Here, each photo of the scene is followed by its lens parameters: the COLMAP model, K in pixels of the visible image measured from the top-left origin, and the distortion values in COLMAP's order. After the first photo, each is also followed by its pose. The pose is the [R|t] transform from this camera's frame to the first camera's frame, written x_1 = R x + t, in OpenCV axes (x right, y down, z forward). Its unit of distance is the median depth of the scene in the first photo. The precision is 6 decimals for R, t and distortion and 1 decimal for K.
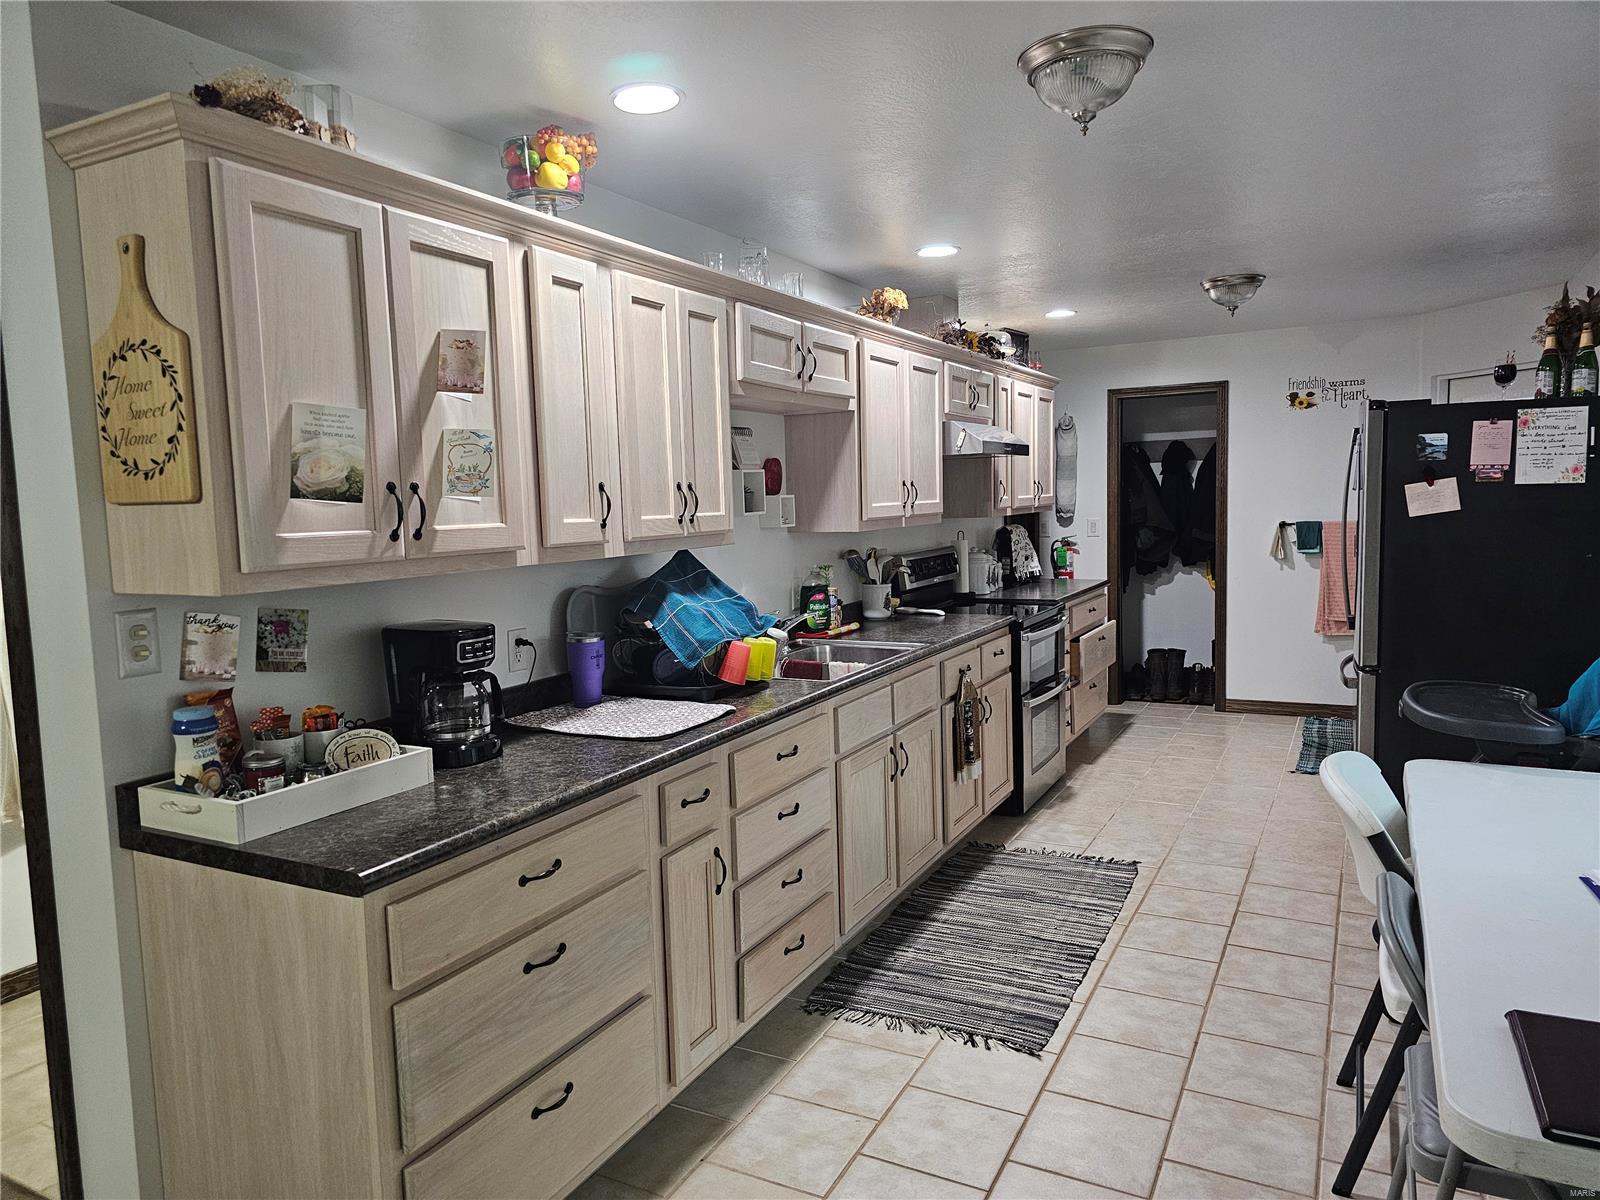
lens RADIAL K [[1076.9, 0, 800.5], [0, 1076.9, 600.2], [0, 0, 1]] dist [0.065558, -0.037140]
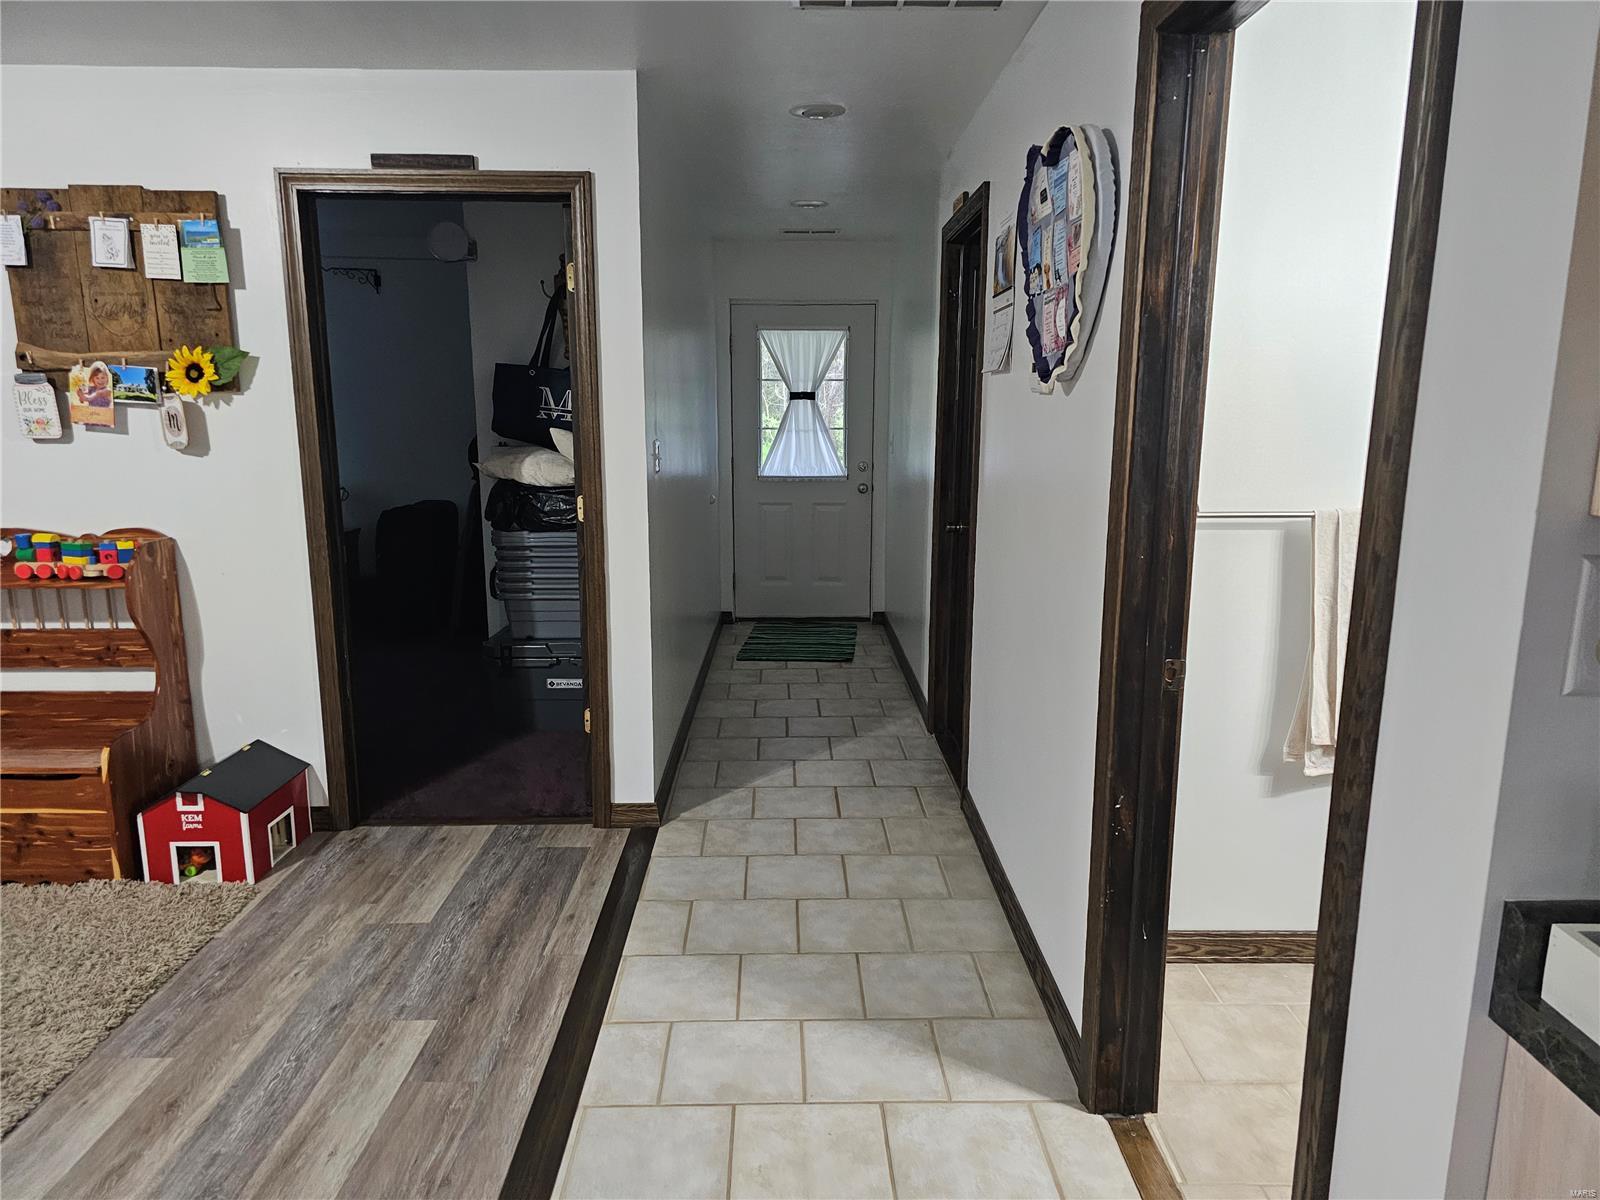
lens RADIAL K [[1076.9, 0, 790.8], [0, 1076.9, 603.5], [0, 0, 1]] dist [0.065558, -0.037140]
pose [[0.449115, 0.201750, -0.870398, -0.343204], [-0.103155, 0.979367, 0.173781, -0.016214], [0.887499, 0.011738, 0.460659, 0.456804]]
